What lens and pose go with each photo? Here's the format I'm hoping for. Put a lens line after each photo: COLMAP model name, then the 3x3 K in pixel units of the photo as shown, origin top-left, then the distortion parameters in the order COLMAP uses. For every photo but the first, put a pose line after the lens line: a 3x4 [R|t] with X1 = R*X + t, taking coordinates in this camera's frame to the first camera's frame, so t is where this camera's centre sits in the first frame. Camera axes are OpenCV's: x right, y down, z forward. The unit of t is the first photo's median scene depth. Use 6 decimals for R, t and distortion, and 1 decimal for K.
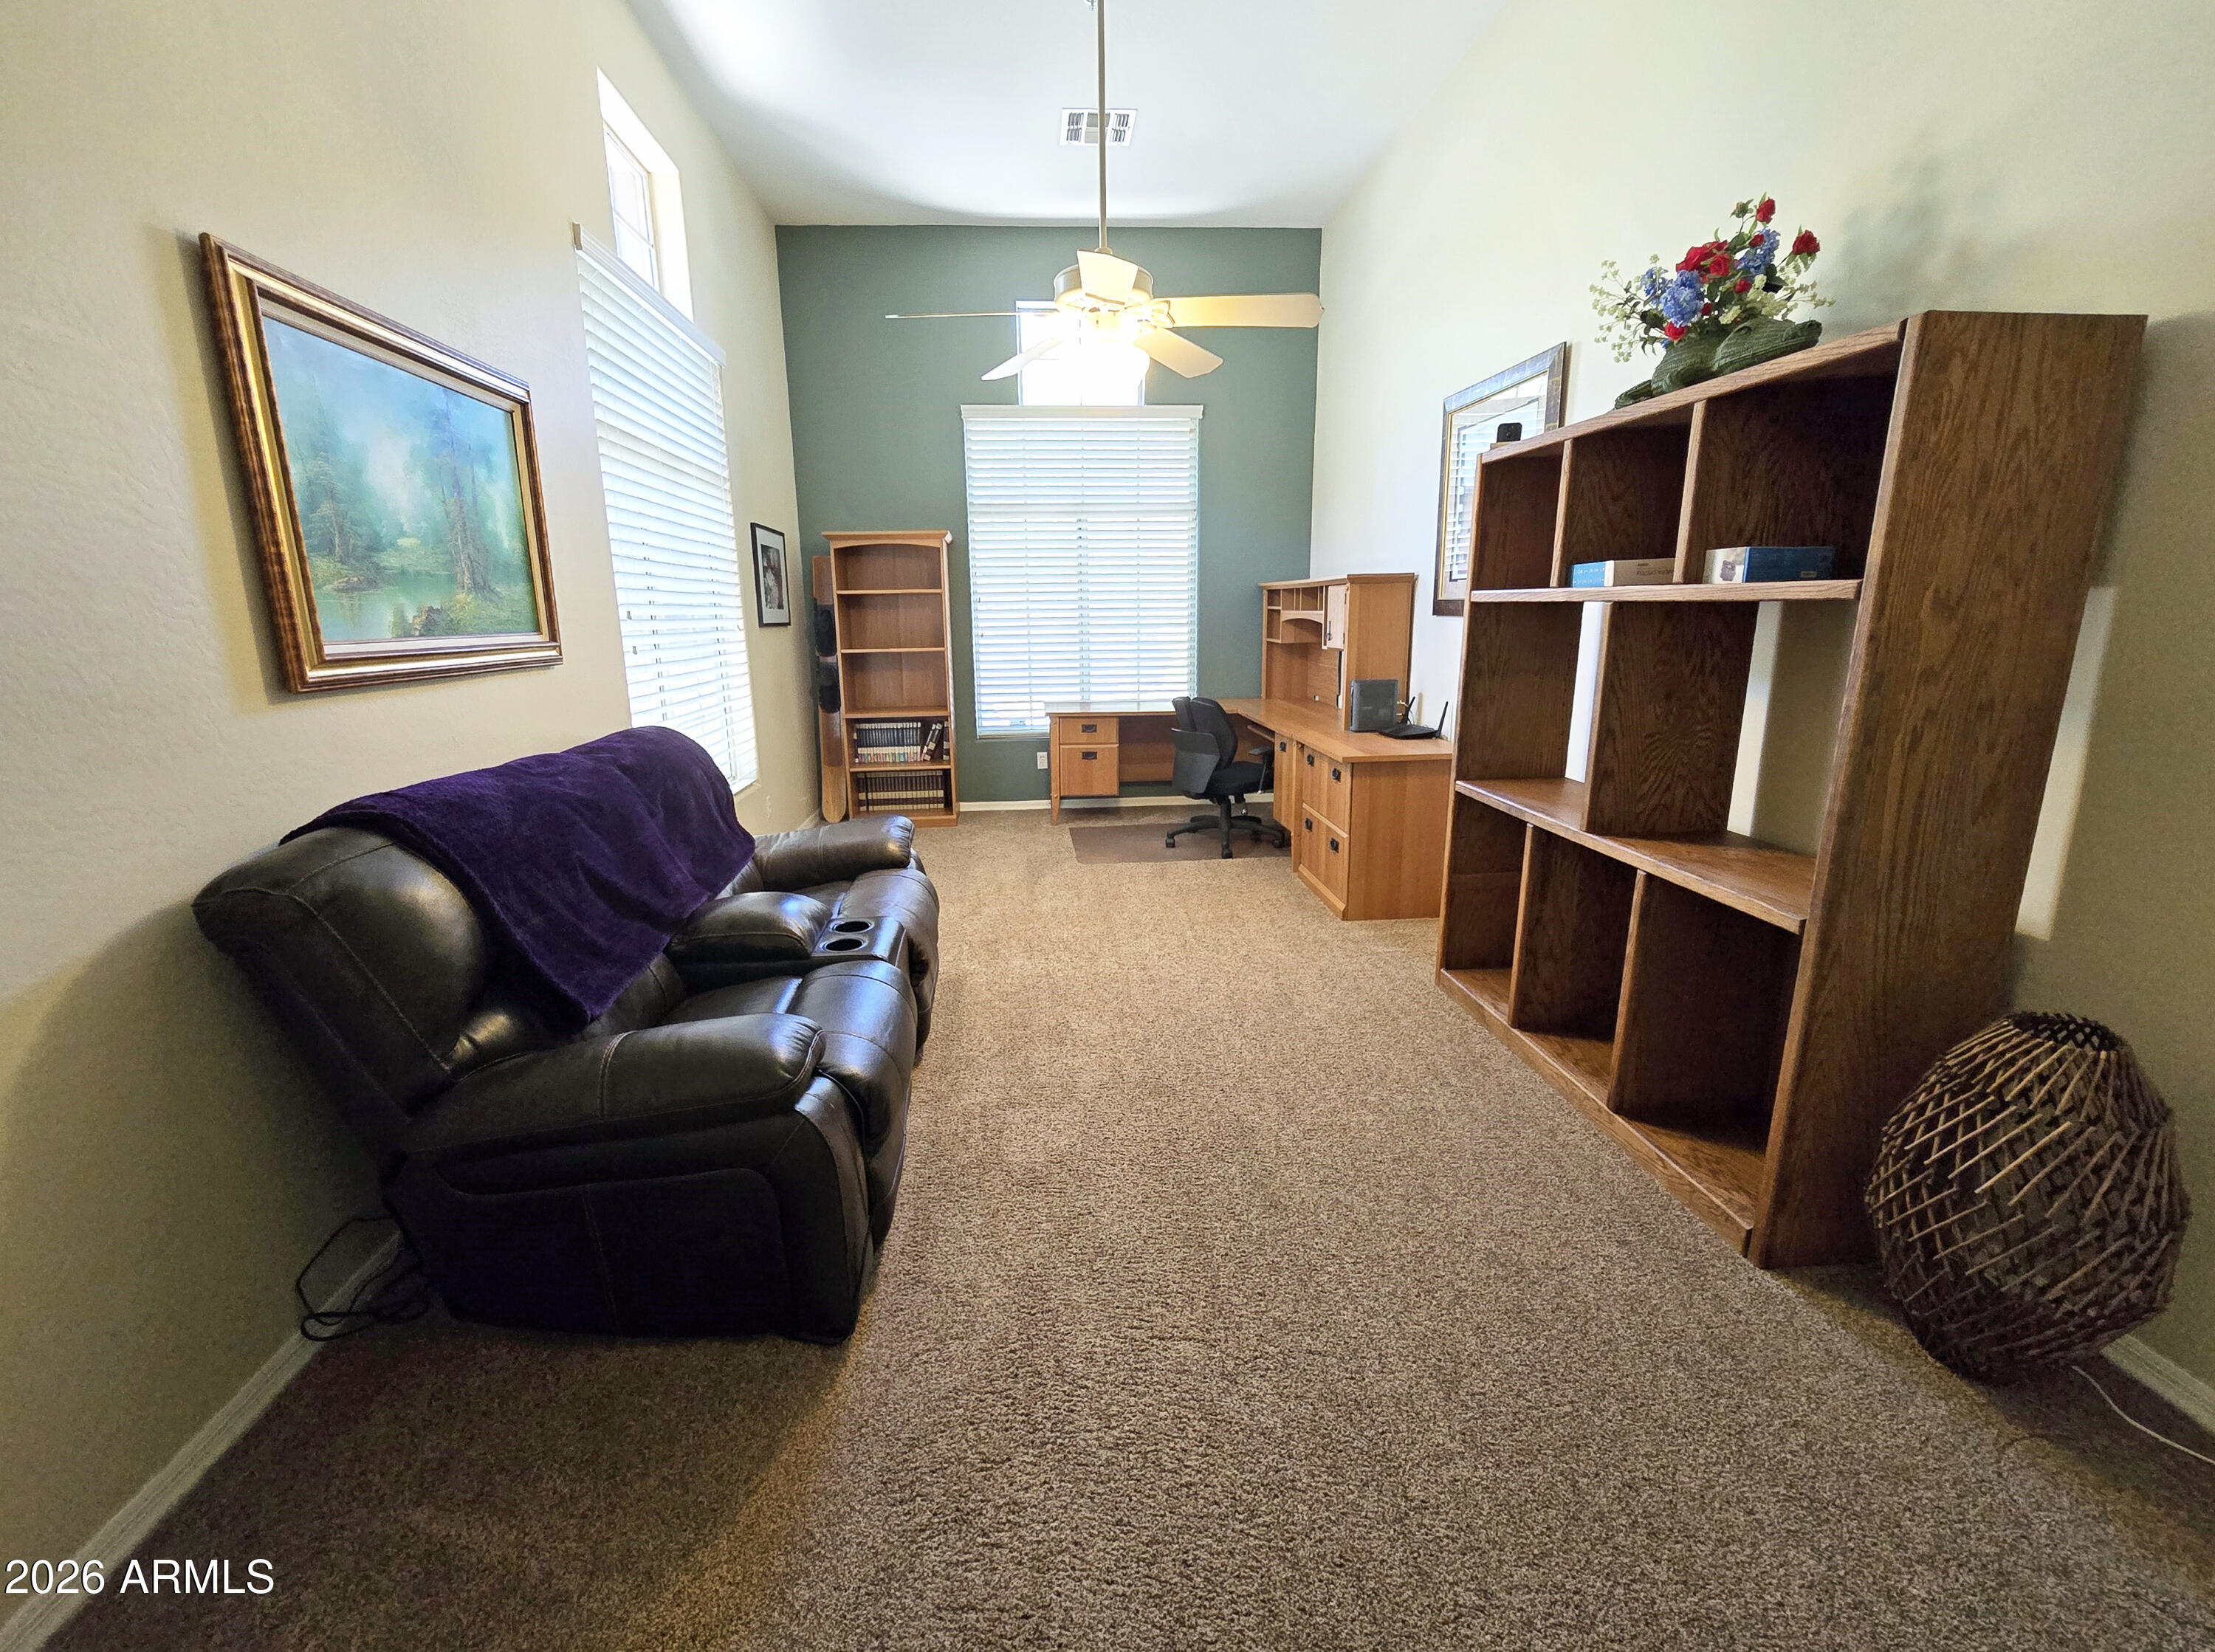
lens RADIAL K [[922.0, 0, 1104.4], [0, 922.0, 816.8], [0, 0, 1]] dist [0.000856, -0.002420]
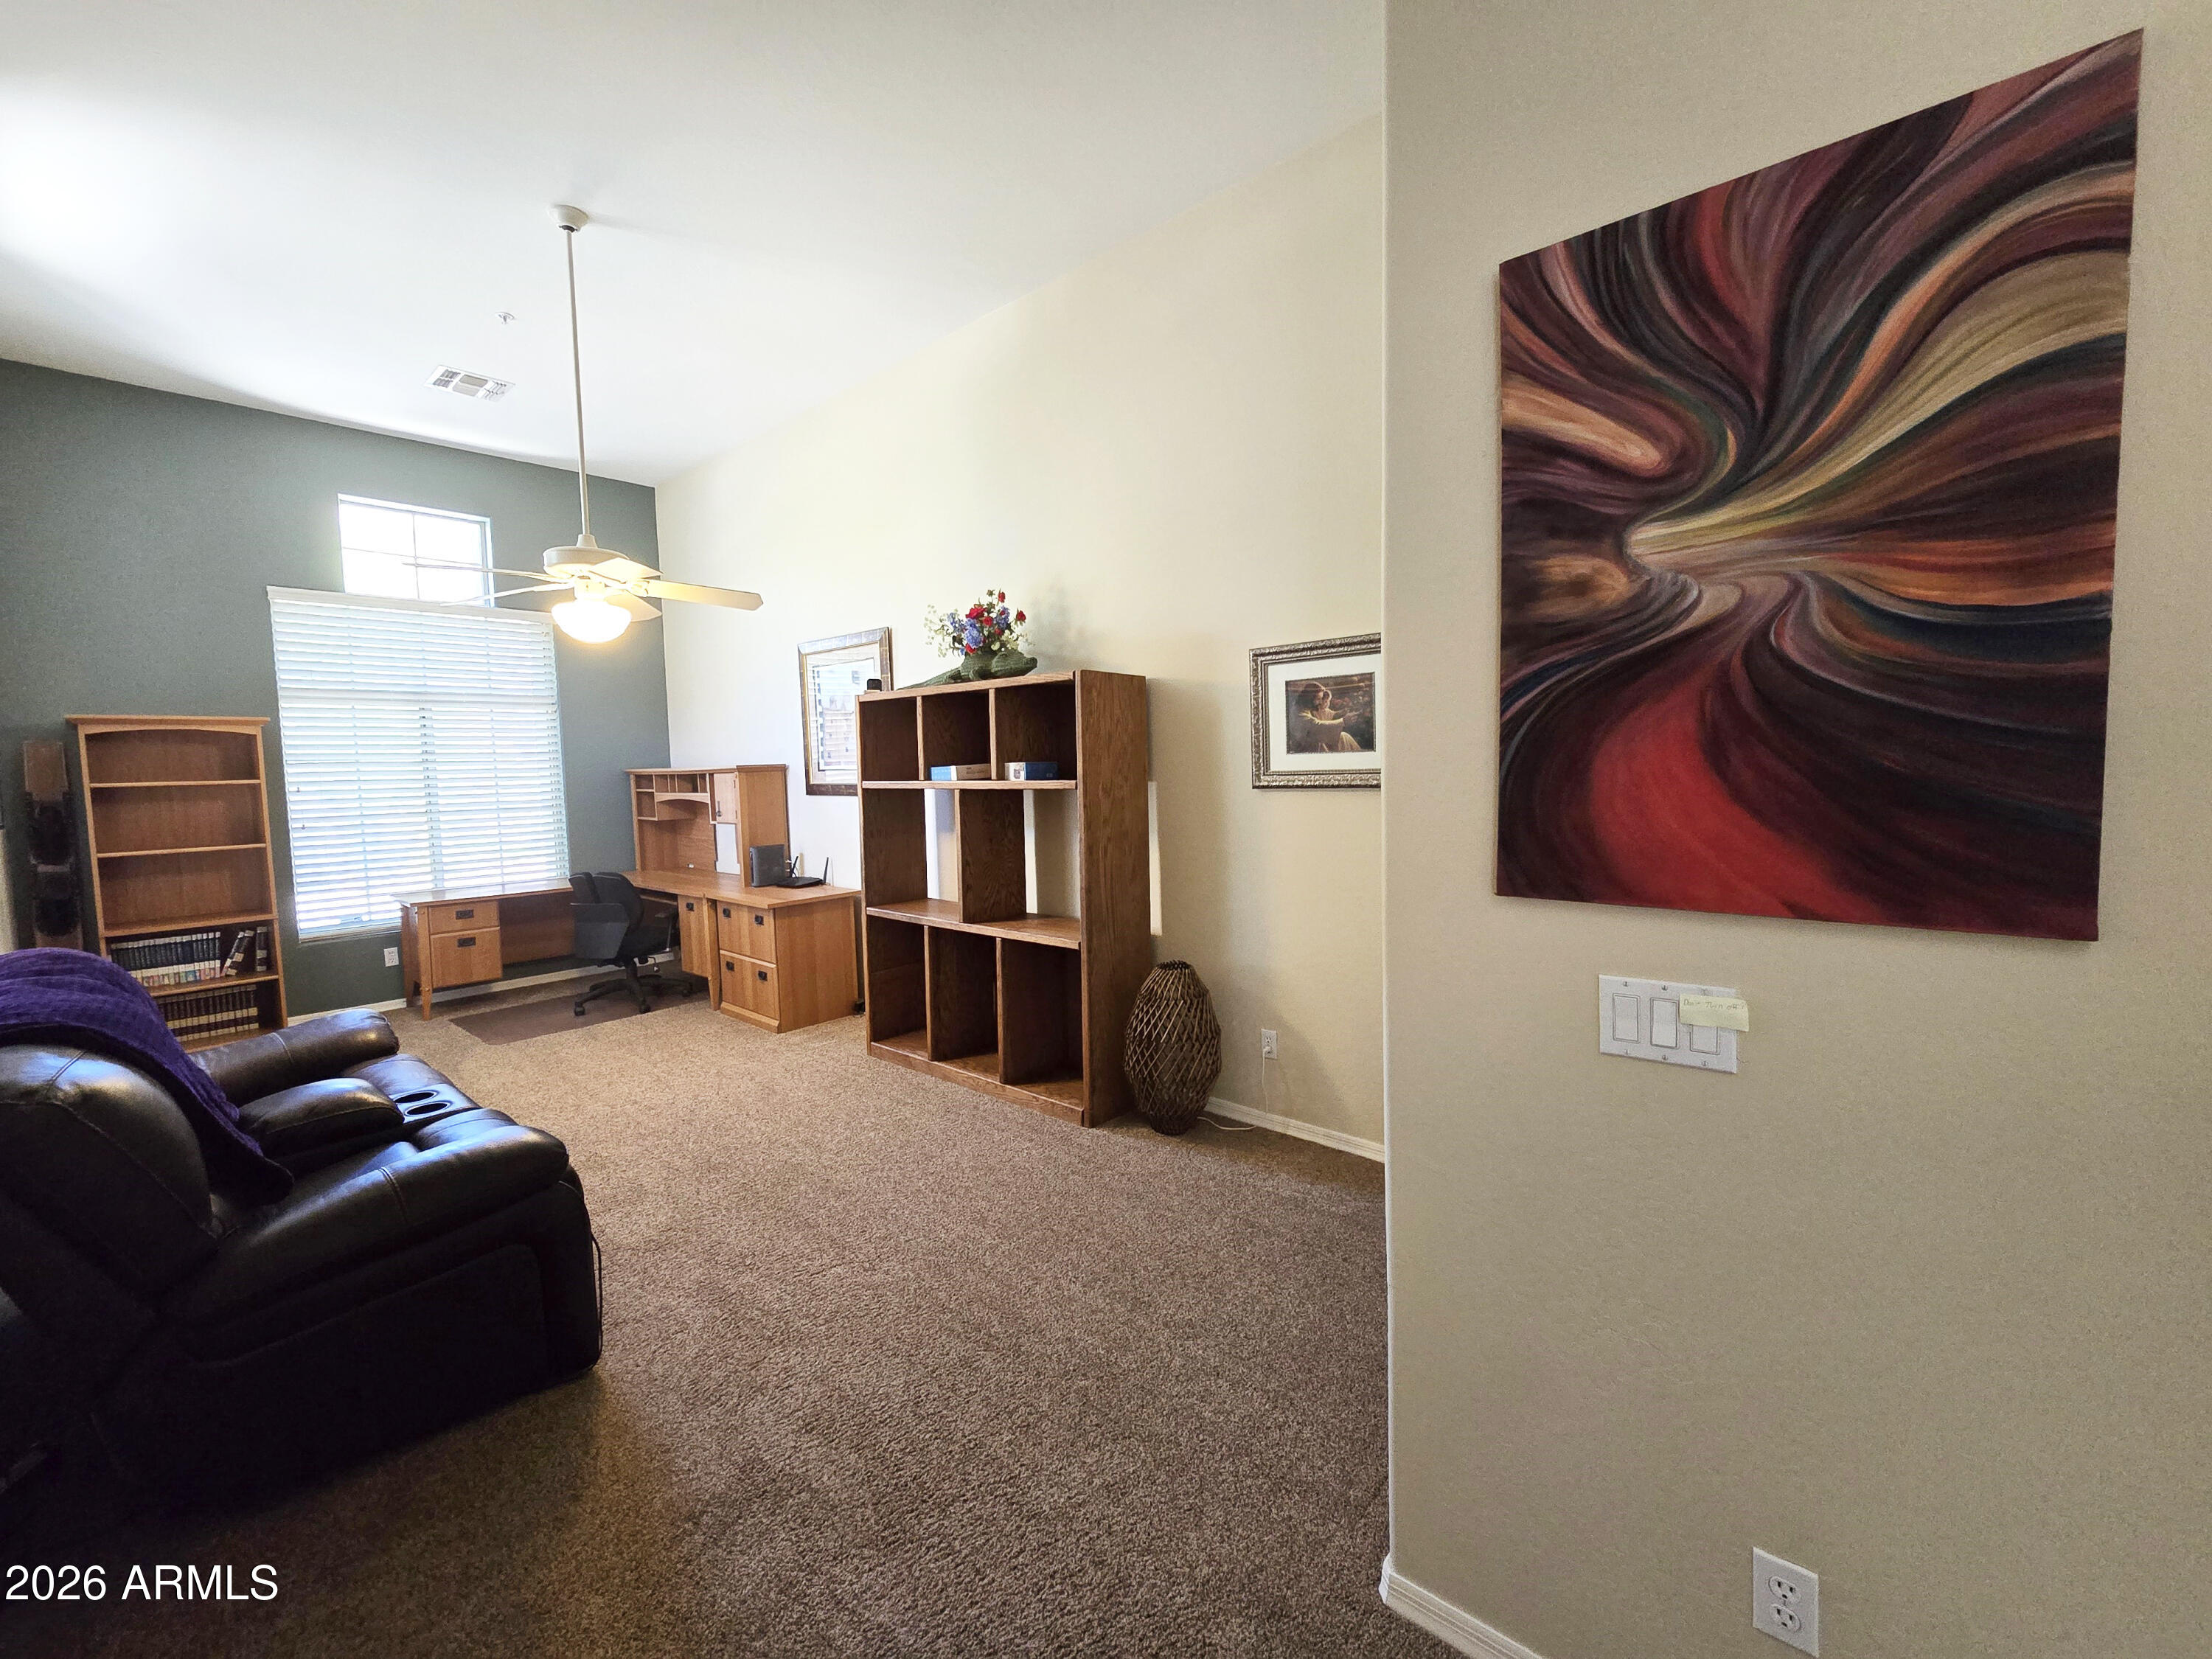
lens RADIAL K [[895.2, 0, 1111.3], [0, 895.2, 822.1], [0, 0, 1]] dist [-0.000701, 0.000308]
pose [[0.707139, -0.047580, 0.705472, -0.361416], [0.169044, 0.980177, -0.103335, 0.042718], [-0.686571, 0.192328, 0.701164, -0.306371]]
